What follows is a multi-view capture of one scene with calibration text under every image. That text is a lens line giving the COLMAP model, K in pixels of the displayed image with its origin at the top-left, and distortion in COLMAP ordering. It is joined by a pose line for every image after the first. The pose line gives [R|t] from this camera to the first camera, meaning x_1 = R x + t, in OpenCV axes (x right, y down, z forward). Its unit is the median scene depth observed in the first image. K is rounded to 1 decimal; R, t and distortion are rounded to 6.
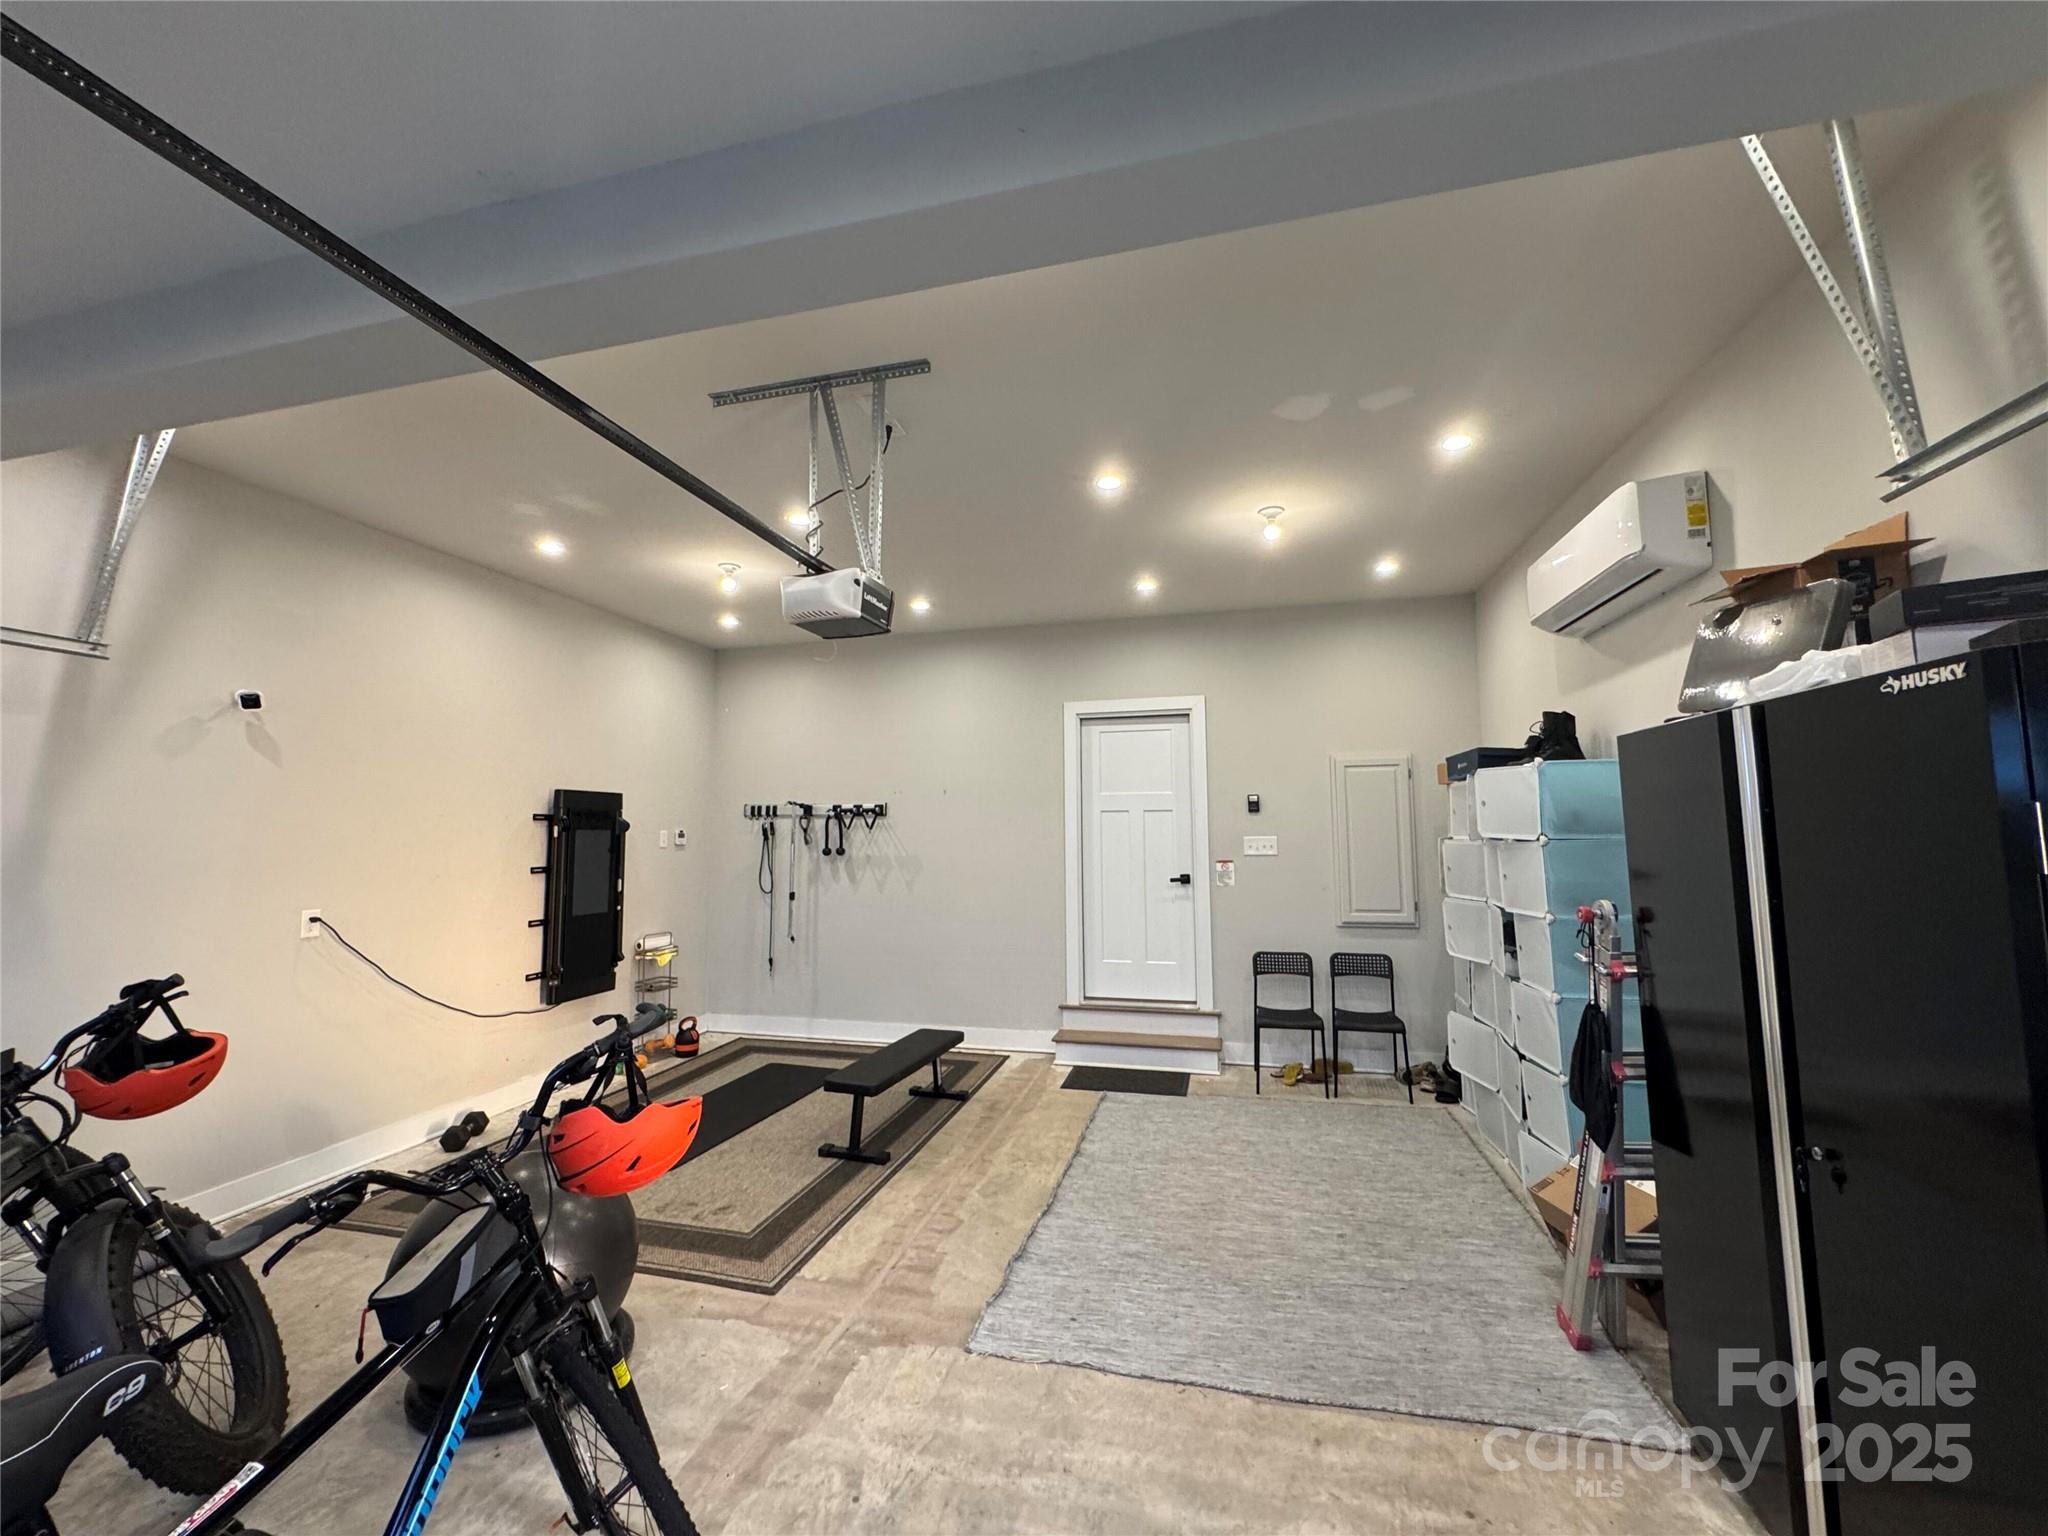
lens RADIAL K [[817.1, 0, 1024.0], [0, 817.1, 768.0], [0, 0, 1]] dist [-0.003480, -0.000407]
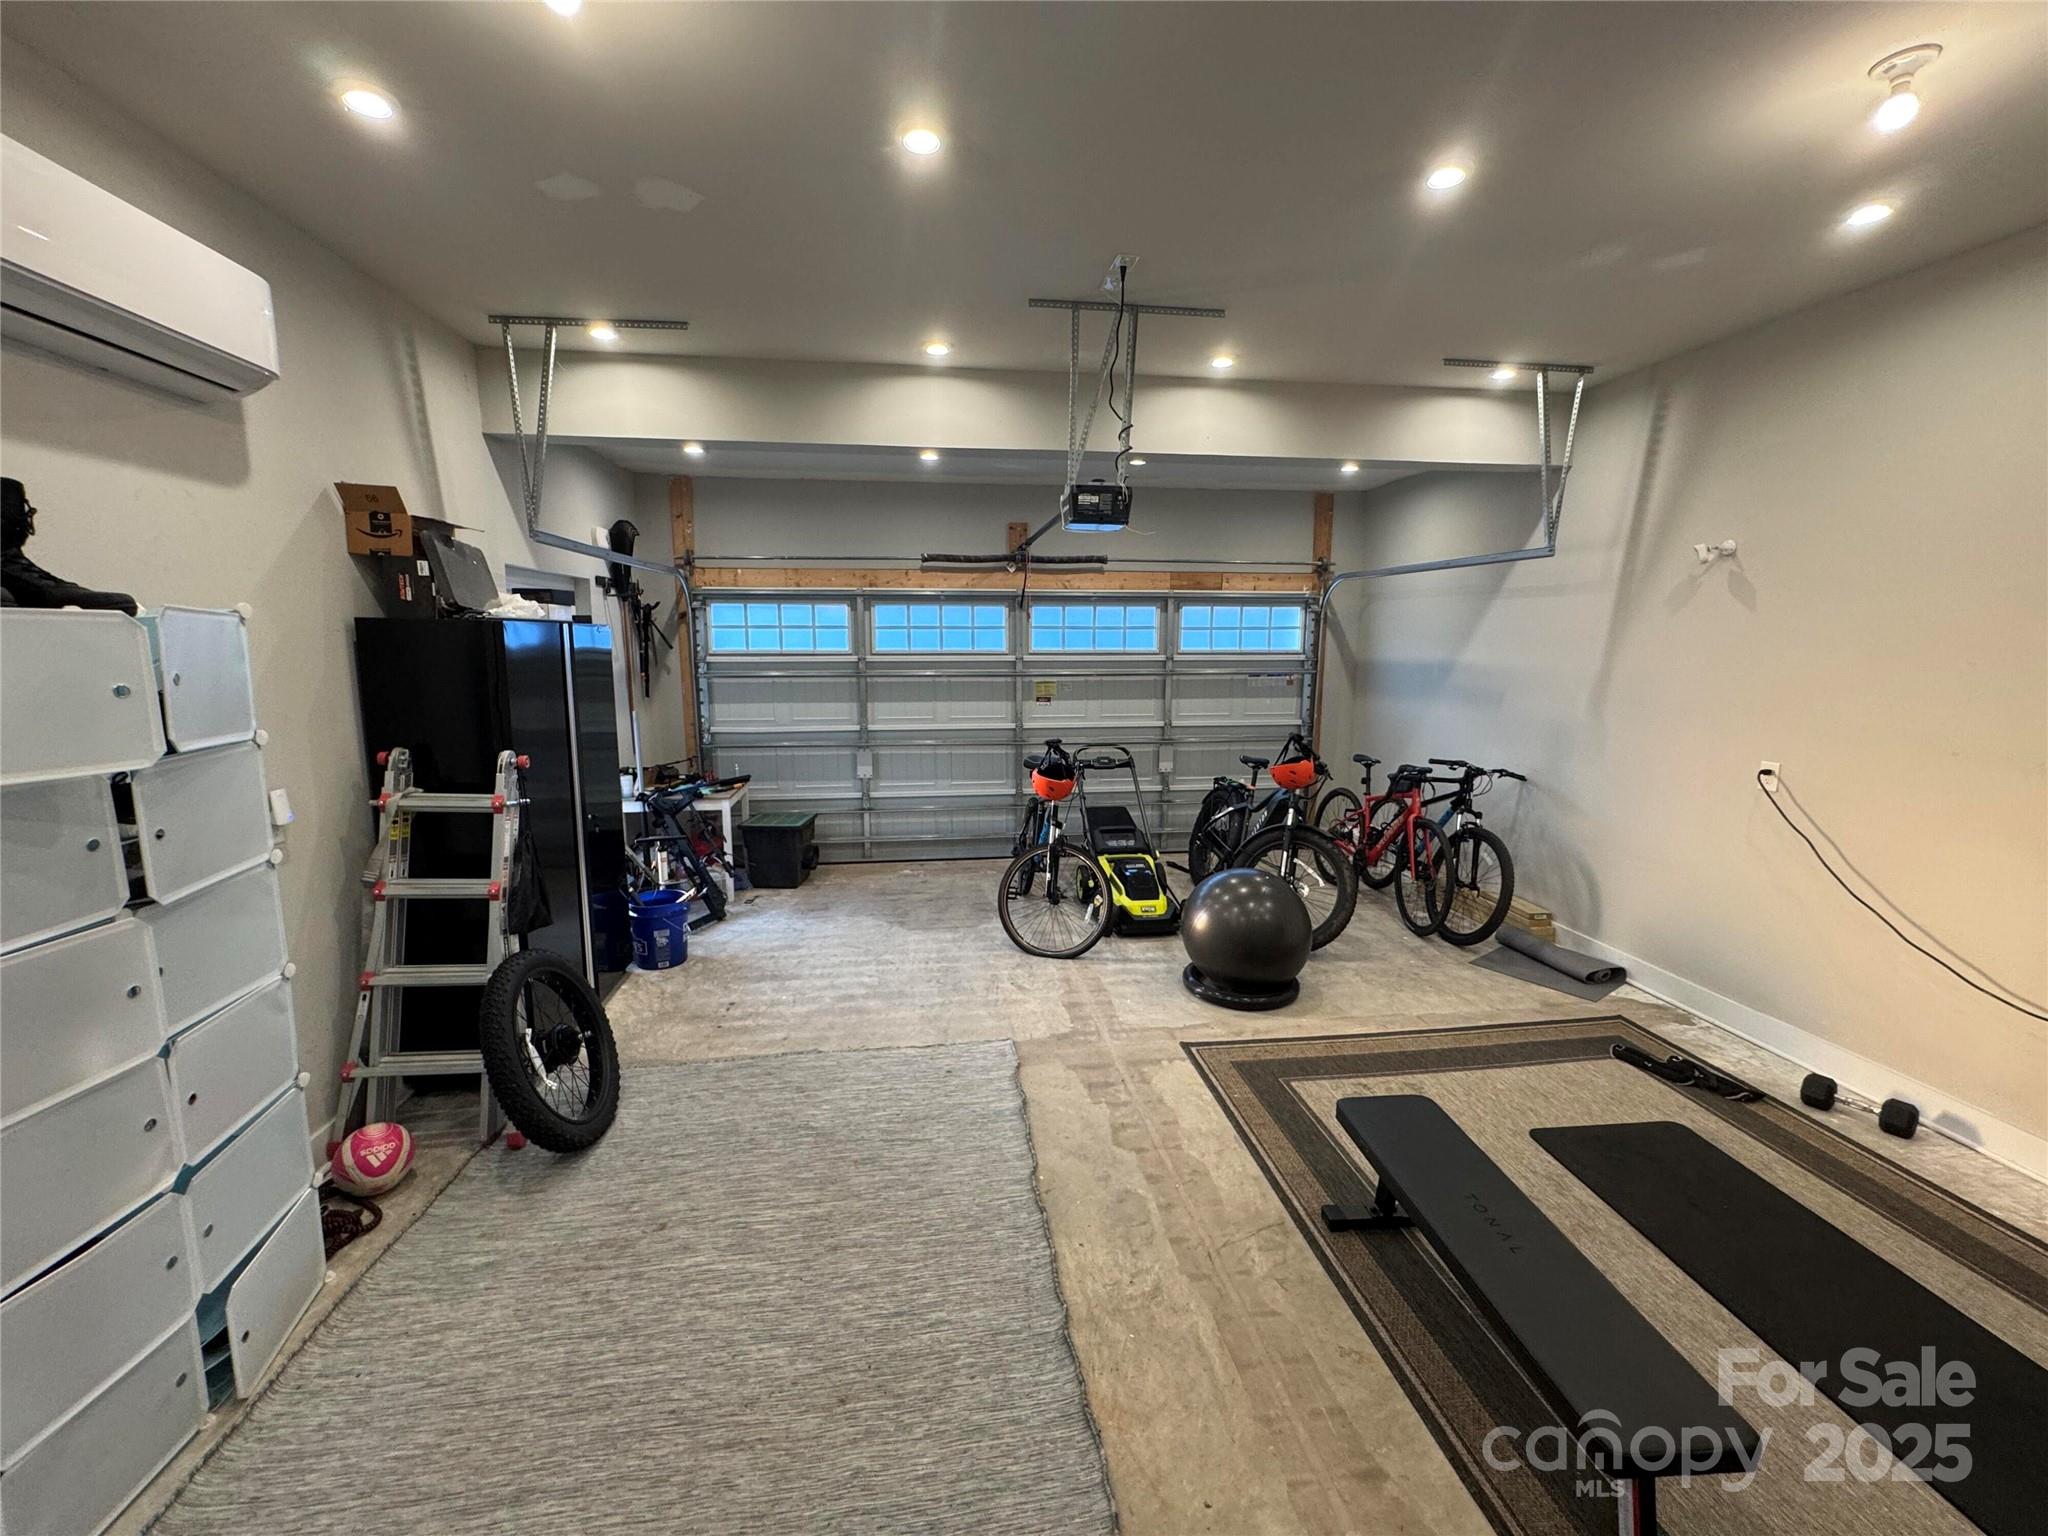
lens RADIAL K [[817.1, 0, 1024.0], [0, 817.1, 768.0], [0, 0, 1]] dist [-0.003480, -0.000407]
pose [[-0.928066, 0.065805, -0.366556, 0.320743], [0.036601, 0.995617, 0.086067, 0.078757], [0.370613, 0.066459, -0.926407, 1.808076]]
